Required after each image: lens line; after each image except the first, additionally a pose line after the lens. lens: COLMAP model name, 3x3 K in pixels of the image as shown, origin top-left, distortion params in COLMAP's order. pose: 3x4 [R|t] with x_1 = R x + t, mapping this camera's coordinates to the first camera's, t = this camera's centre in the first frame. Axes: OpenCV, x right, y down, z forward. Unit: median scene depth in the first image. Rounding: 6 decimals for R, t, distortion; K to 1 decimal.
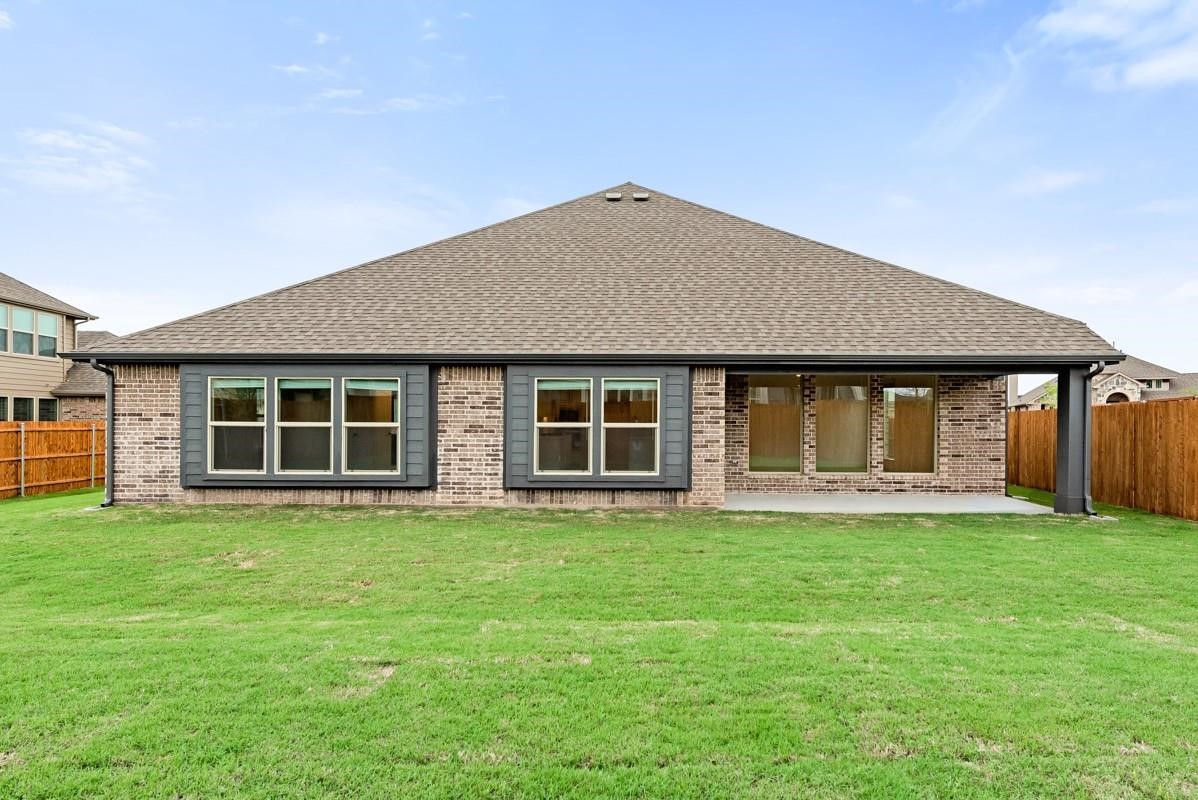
lens RADIAL K [[652.3, 0, 598.7], [0, 652.3, 415.1], [0, 0, 1]] dist [0.030154, 0.000040]
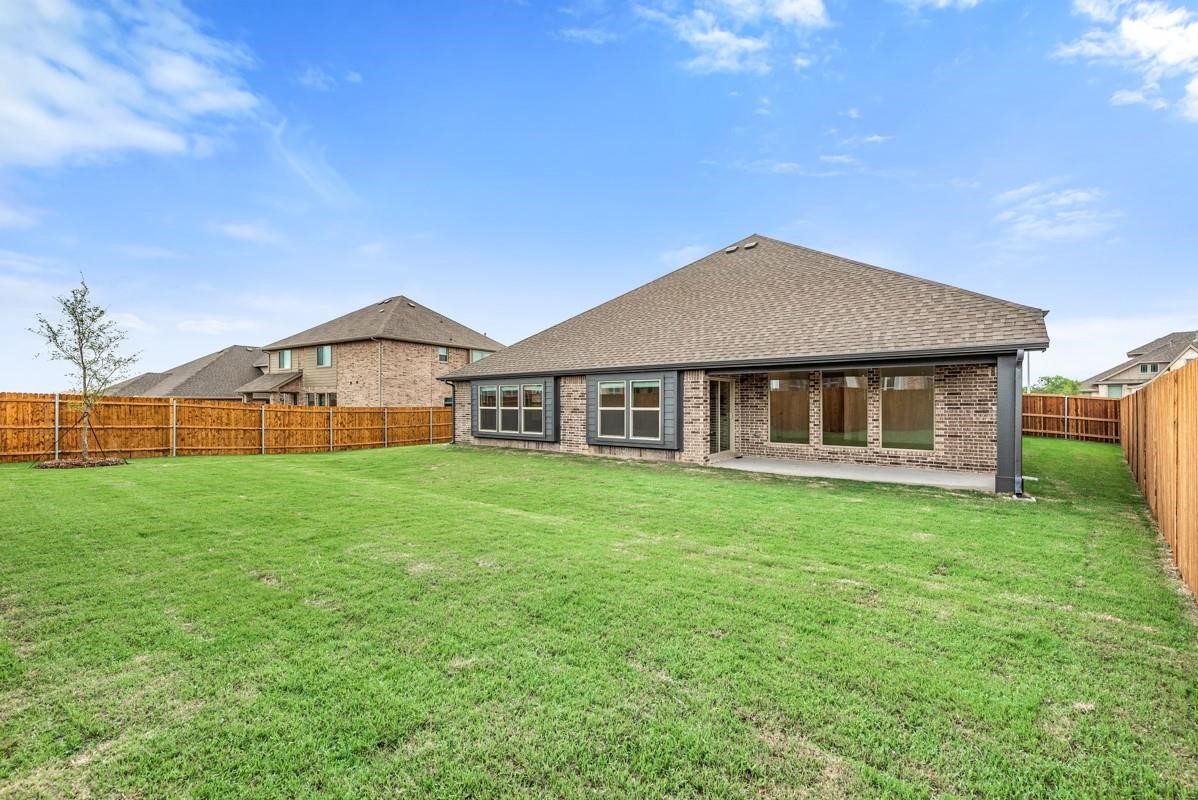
lens RADIAL K [[480.4, 0, 606.2], [0, 480.4, 406.8], [0, 0, 1]] dist [0.002654, 0.000043]
pose [[0.799283, -0.002652, -0.600949, 0.678022], [0.007951, 0.999949, 0.006163, 0.002581], [0.600902, -0.009704, 0.799264, -0.013896]]
